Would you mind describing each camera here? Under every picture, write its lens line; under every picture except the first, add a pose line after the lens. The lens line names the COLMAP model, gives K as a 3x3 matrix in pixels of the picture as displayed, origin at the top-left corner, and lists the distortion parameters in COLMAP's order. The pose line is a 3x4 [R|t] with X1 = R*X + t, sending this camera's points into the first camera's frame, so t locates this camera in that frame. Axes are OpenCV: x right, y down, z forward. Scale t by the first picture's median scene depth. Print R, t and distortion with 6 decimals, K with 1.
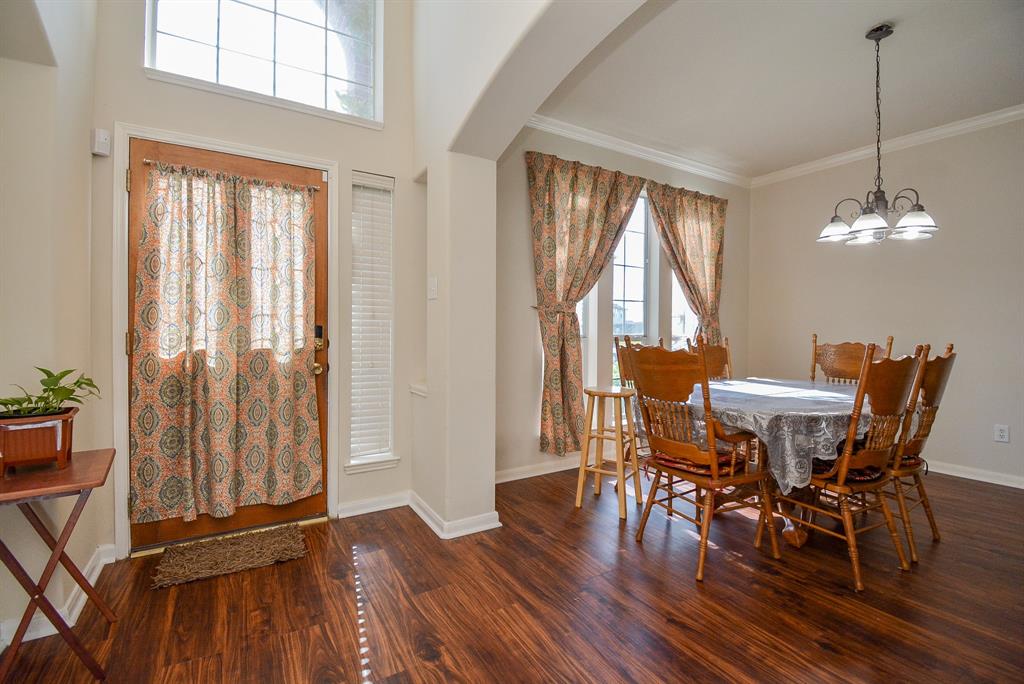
lens RADIAL K [[449.5, 0, 505.9], [0, 449.5, 332.1], [0, 0, 1]] dist [0.005781, -0.017015]
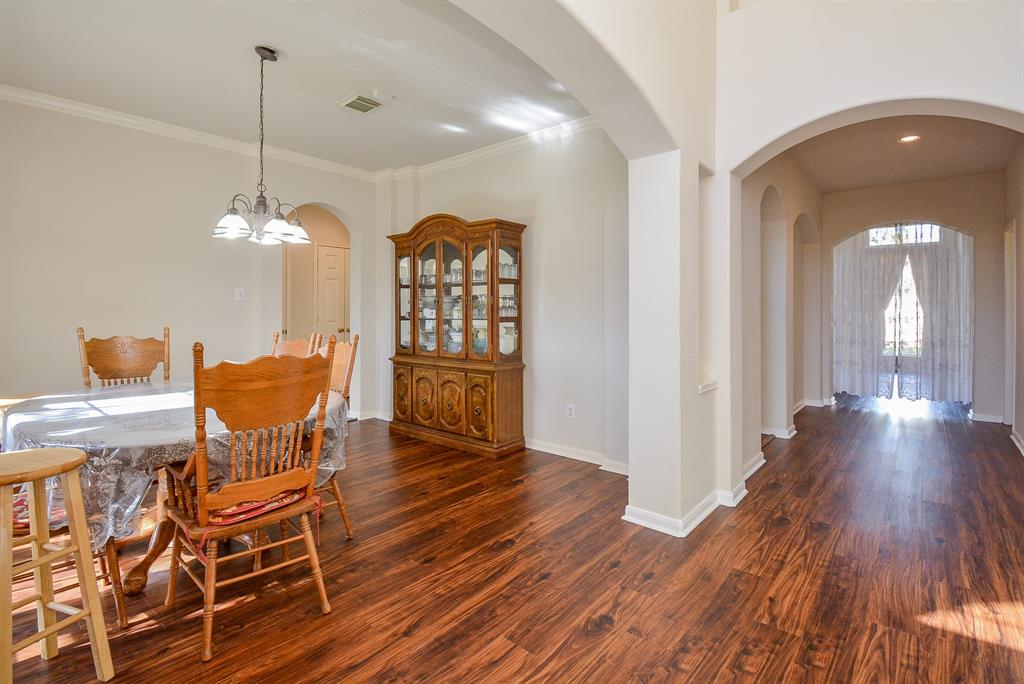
lens RADIAL K [[489.1, 0, 512.0], [0, 489.1, 309.4], [0, 0, 1]] dist [0.002092, 0.000080]
pose [[-0.319598, -0.003201, 0.947548, -0.506607], [0.000999, 0.999993, 0.003715, -0.042469], [-0.947553, 0.002134, -0.319592, 0.810066]]
